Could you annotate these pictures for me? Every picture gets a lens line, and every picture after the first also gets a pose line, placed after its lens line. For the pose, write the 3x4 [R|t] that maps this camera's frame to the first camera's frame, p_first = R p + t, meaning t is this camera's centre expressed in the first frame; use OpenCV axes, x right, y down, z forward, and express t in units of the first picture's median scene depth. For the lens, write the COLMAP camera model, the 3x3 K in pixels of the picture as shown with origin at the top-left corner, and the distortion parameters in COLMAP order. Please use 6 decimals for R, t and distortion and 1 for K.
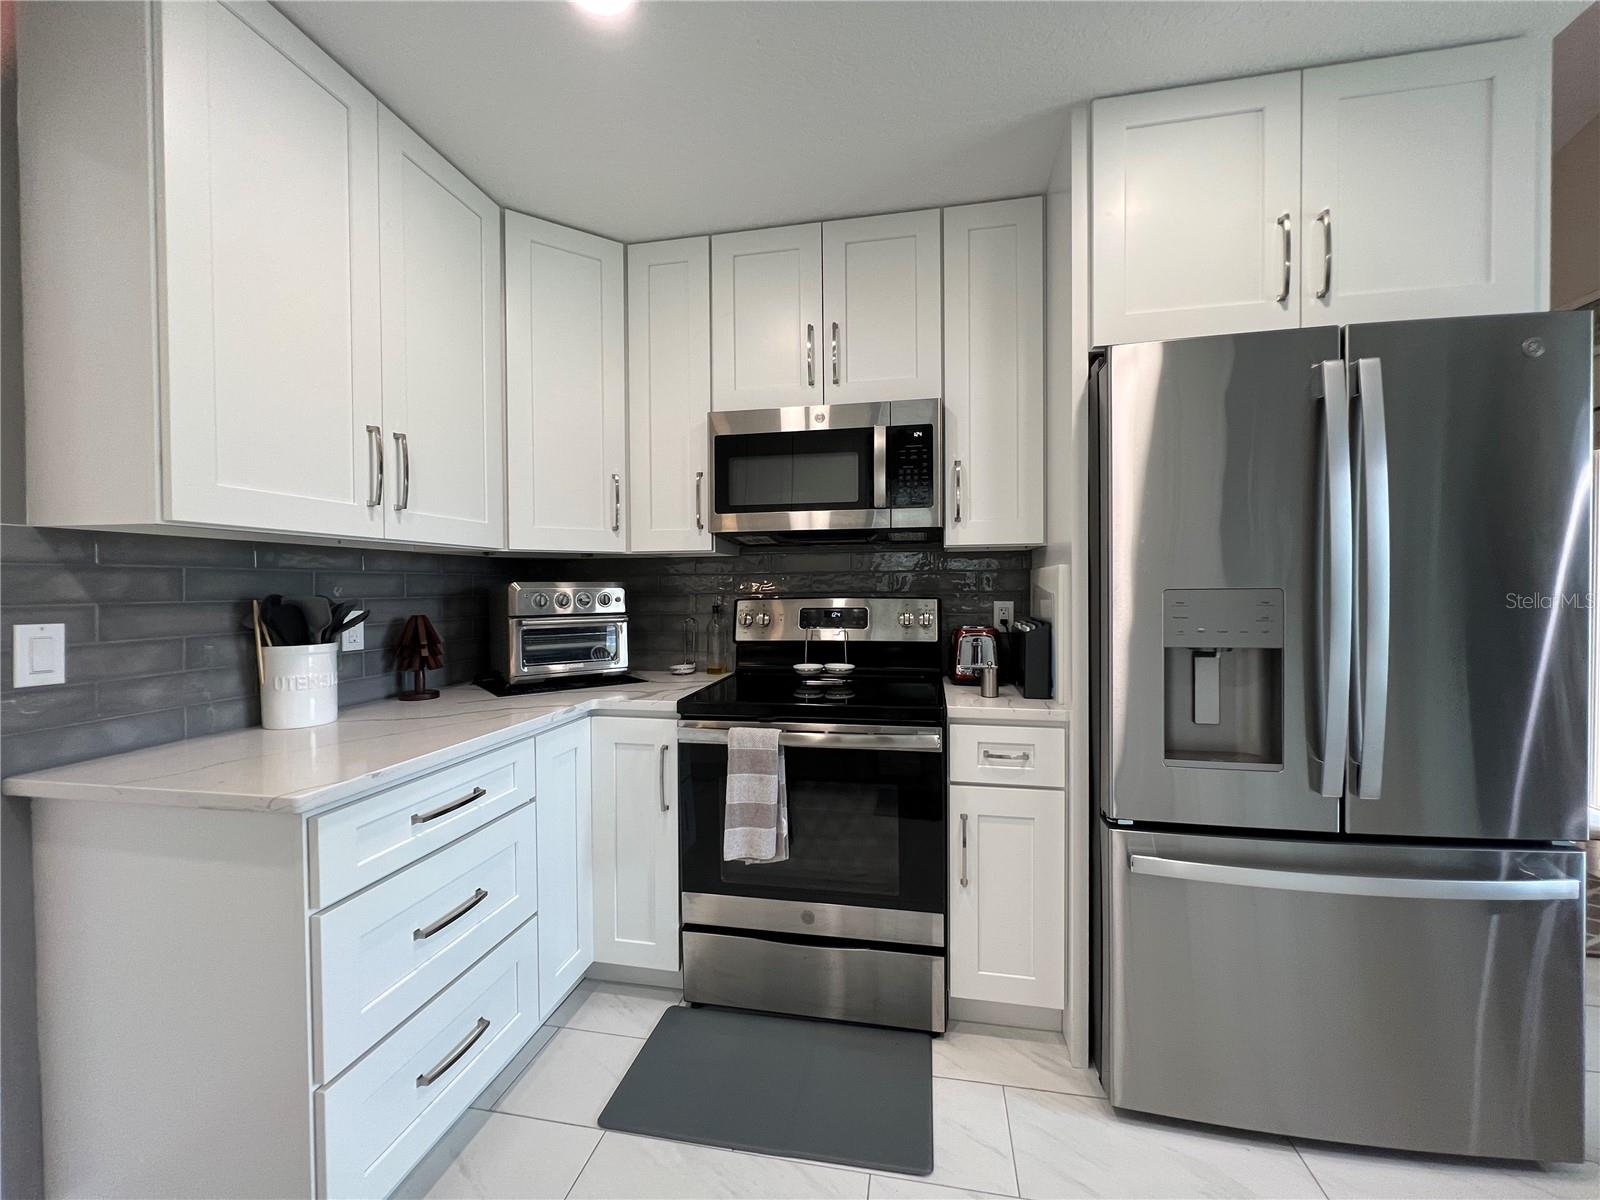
lens RADIAL K [[636.4, 0, 800.0], [0, 636.4, 600.0], [0, 0, 1]] dist [-0.016558, 0.000068]
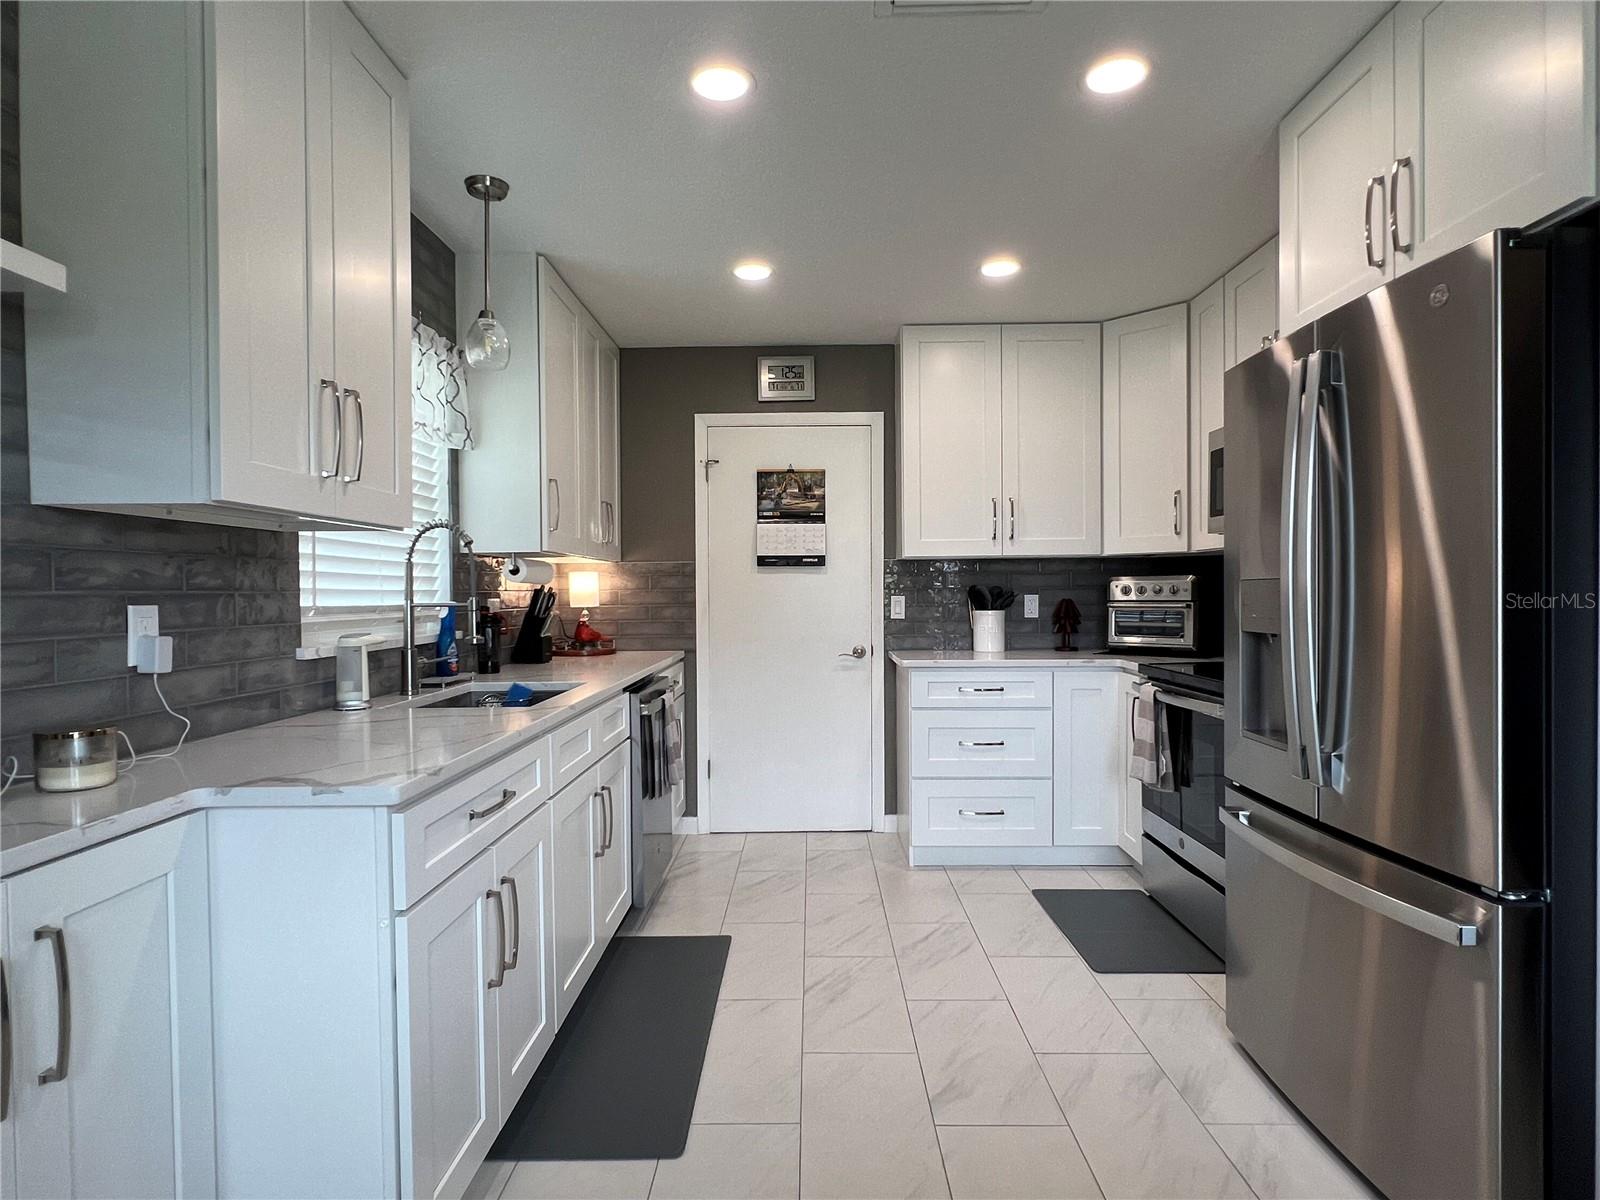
lens RADIAL K [[862.0, 0, 800.0], [0, 862.0, 600.0], [0, 0, 1]] dist [-0.002977, -0.000684]
pose [[0.178919, 0.016408, -0.983727, 1.736250], [-0.014129, 0.999801, 0.014106, 0.008260], [0.983762, 0.011376, 0.179115, -0.056588]]
